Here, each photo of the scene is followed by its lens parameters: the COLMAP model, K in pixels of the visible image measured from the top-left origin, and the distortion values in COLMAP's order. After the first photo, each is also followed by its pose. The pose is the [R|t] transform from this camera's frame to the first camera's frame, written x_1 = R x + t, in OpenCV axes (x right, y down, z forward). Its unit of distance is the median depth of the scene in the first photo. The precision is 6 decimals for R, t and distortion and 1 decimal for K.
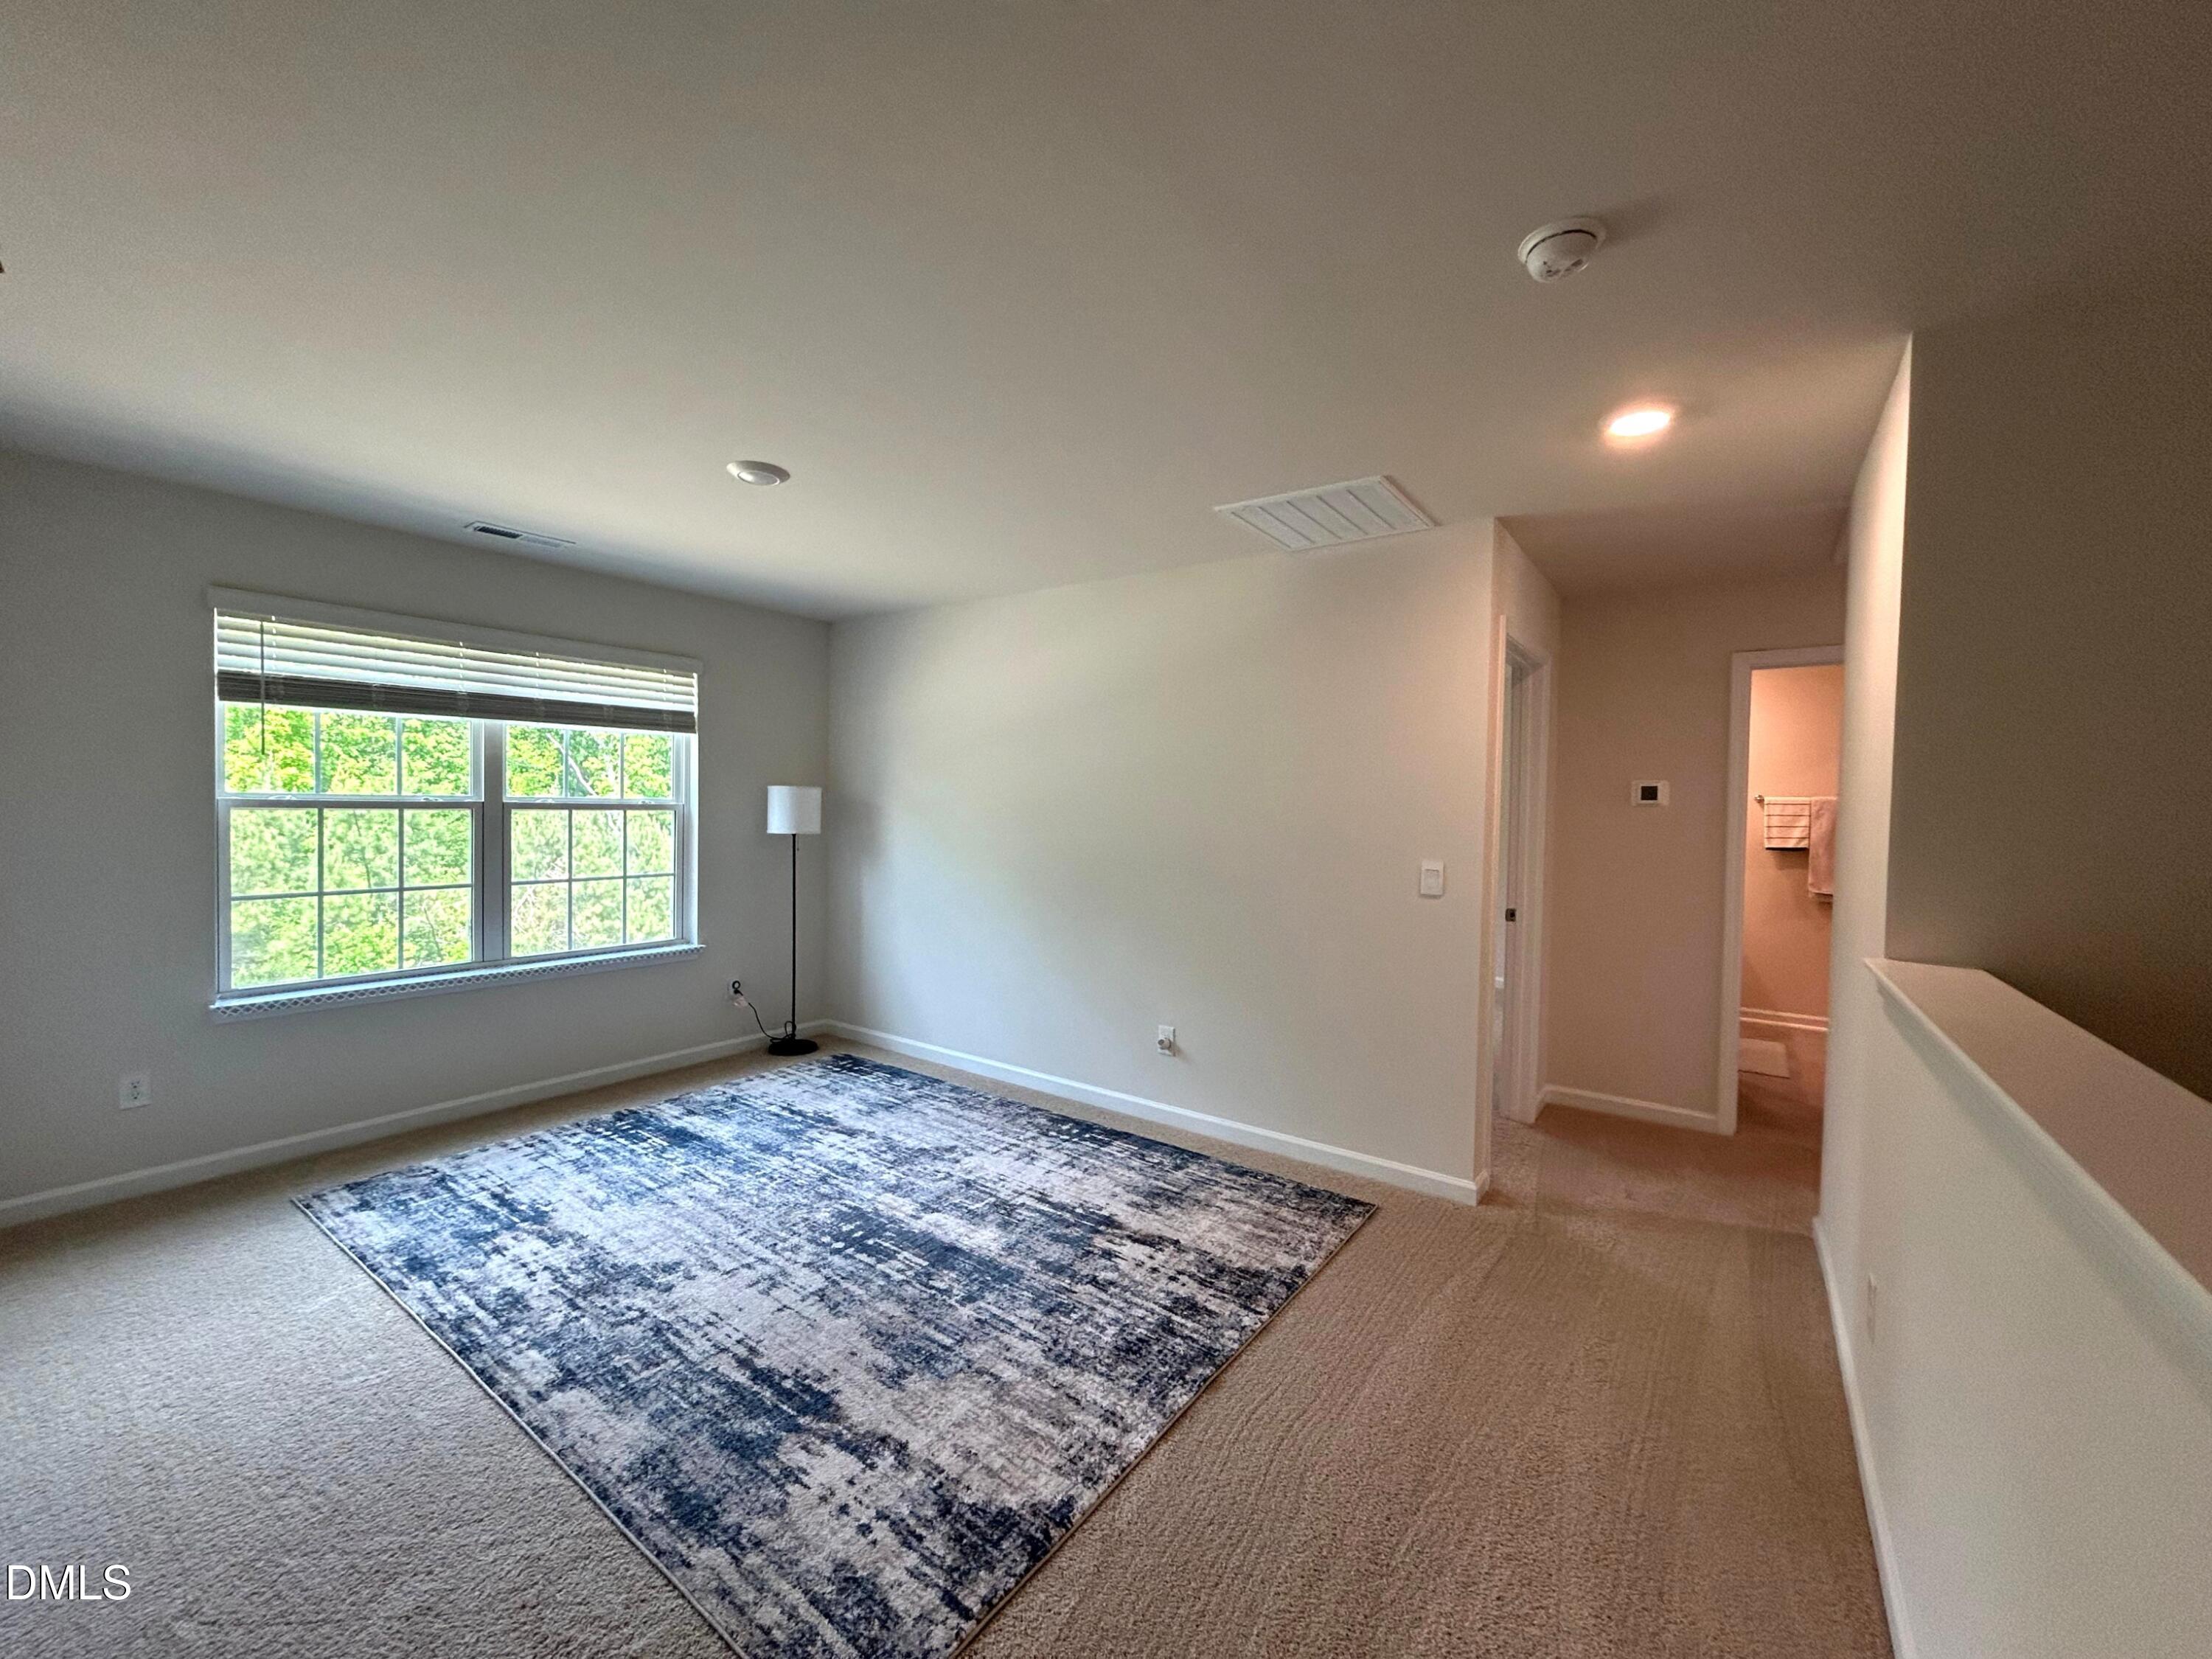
lens RADIAL K [[885.8, 0, 1106.0], [0, 885.8, 829.5], [0, 0, 1]] dist [0.000600, 0.000167]
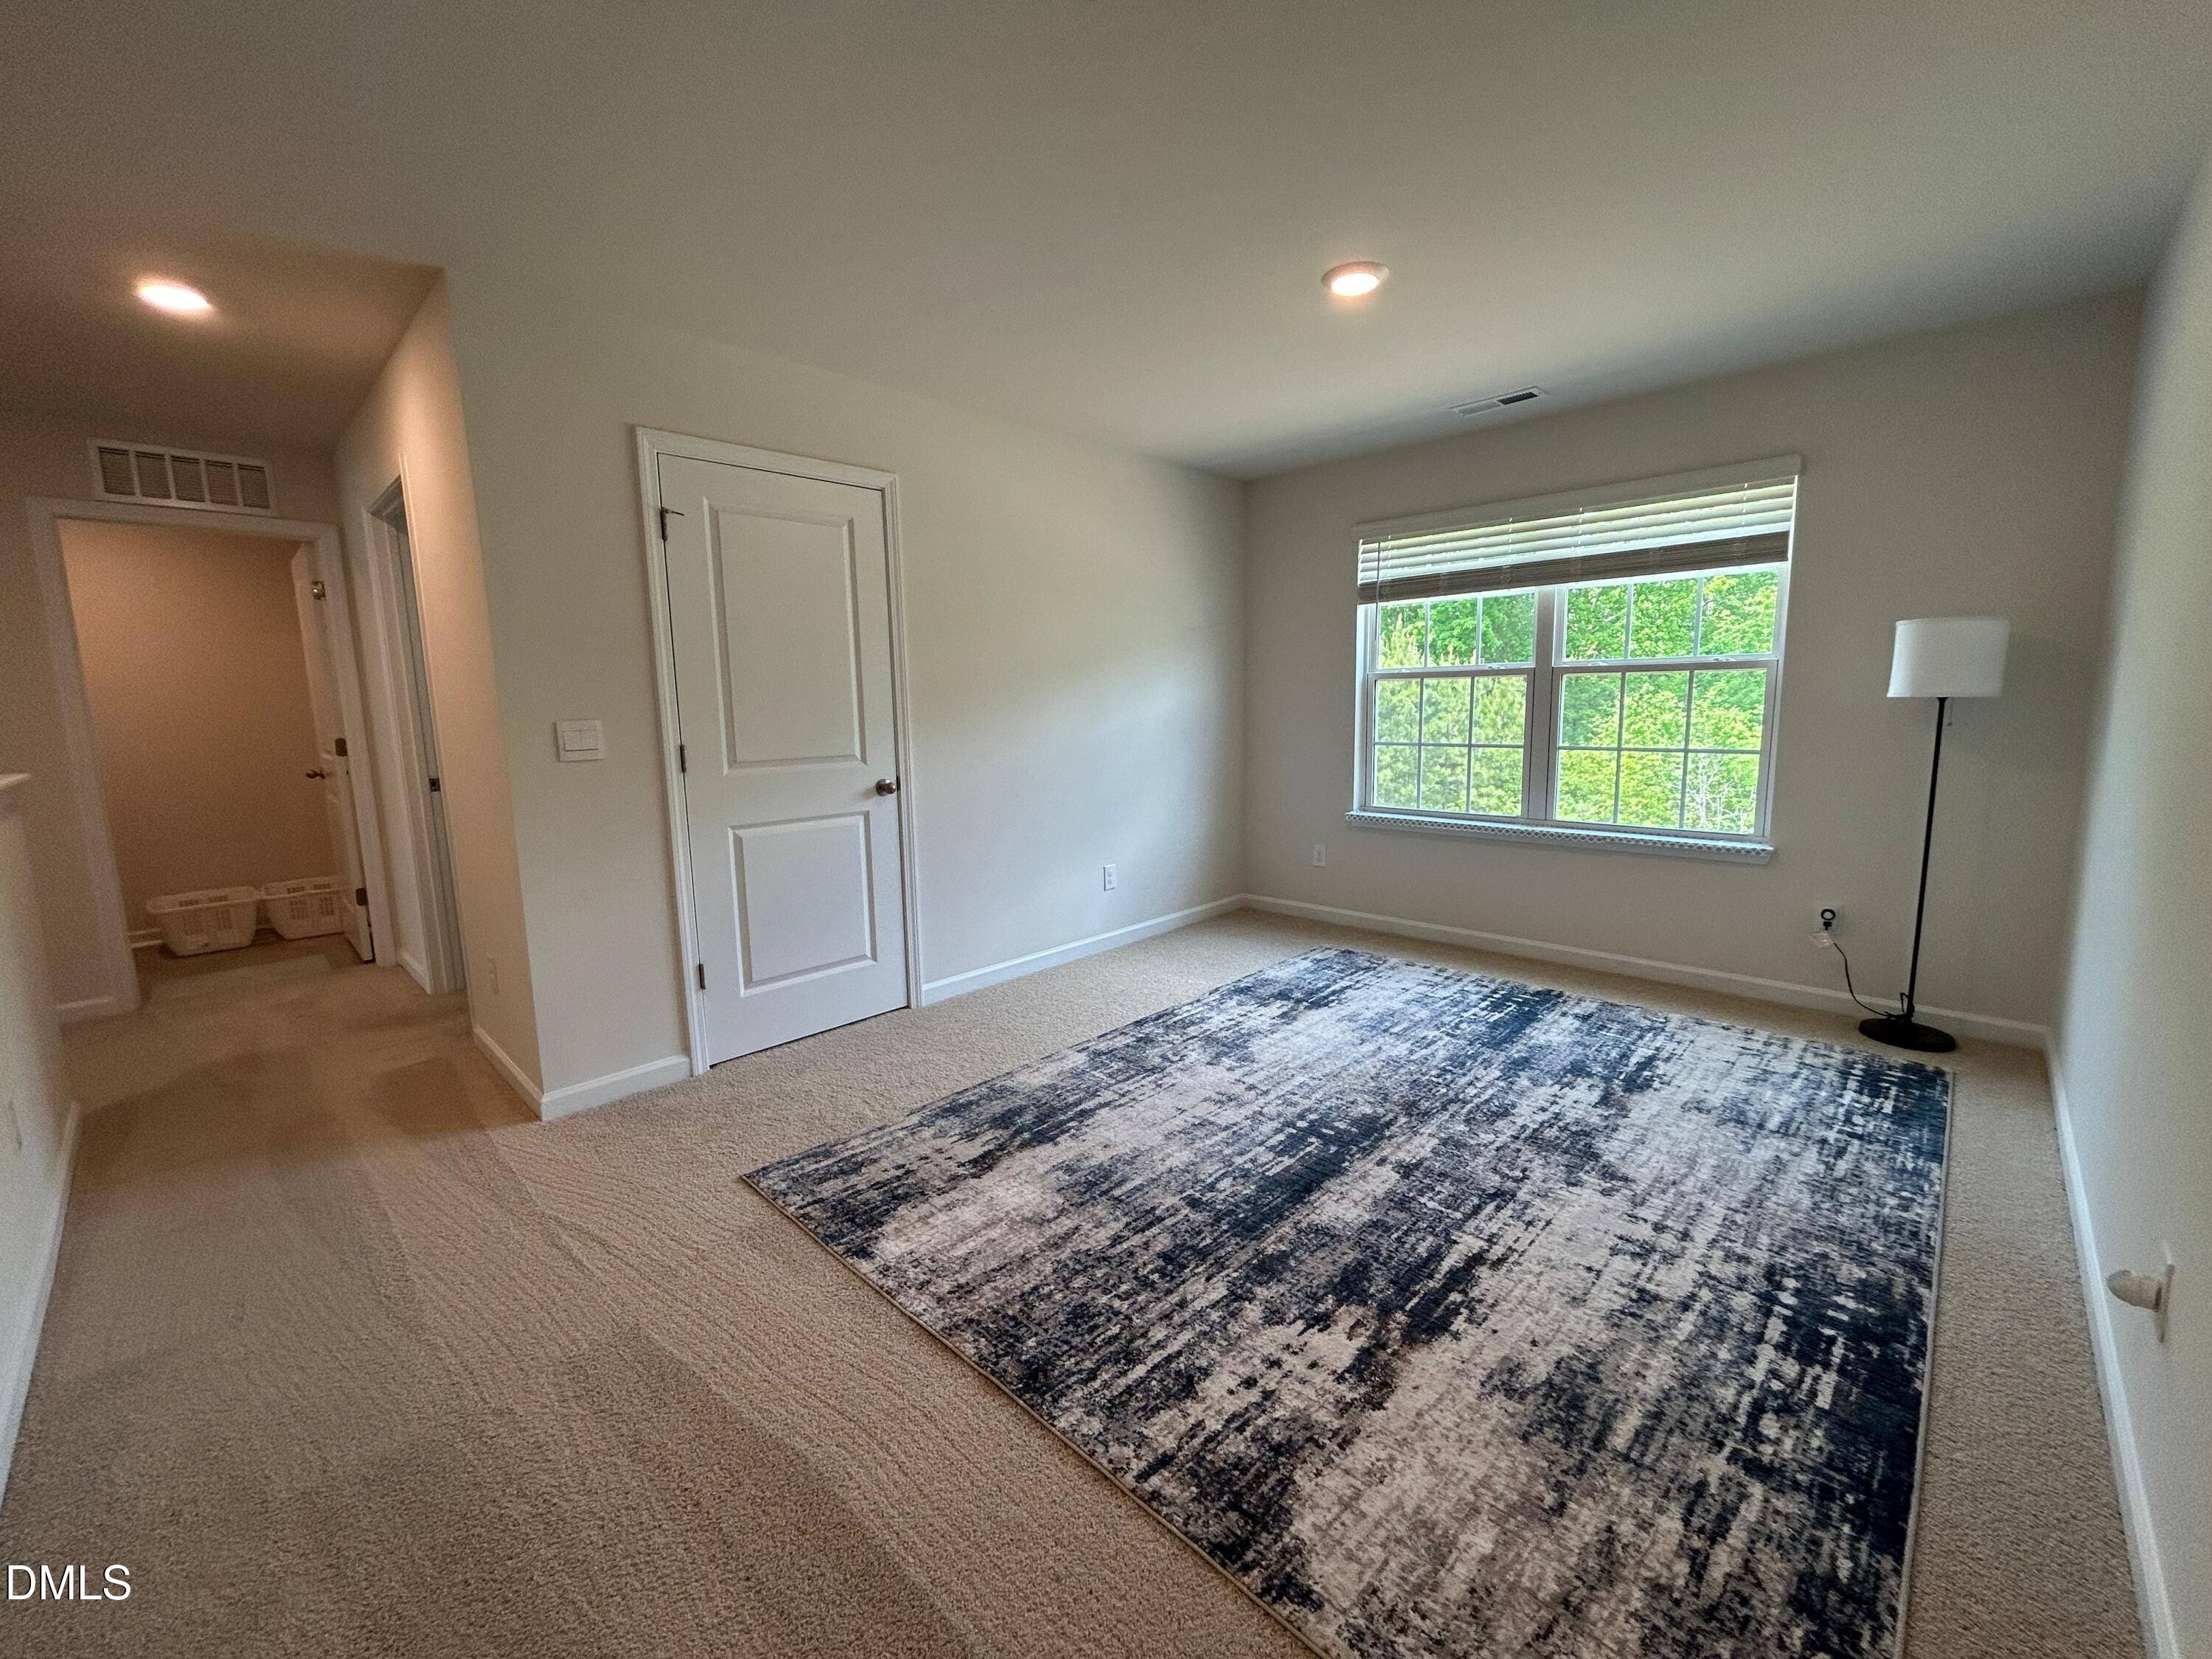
lens RADIAL K [[885.8, 0, 1106.0], [0, 885.8, 829.5], [0, 0, 1]] dist [0.000600, 0.000167]
pose [[-0.136846, 0.130981, -0.981895, 0.484681], [-0.012409, 0.990915, 0.133913, 0.027434], [0.990515, 0.030510, -0.133978, 0.720783]]
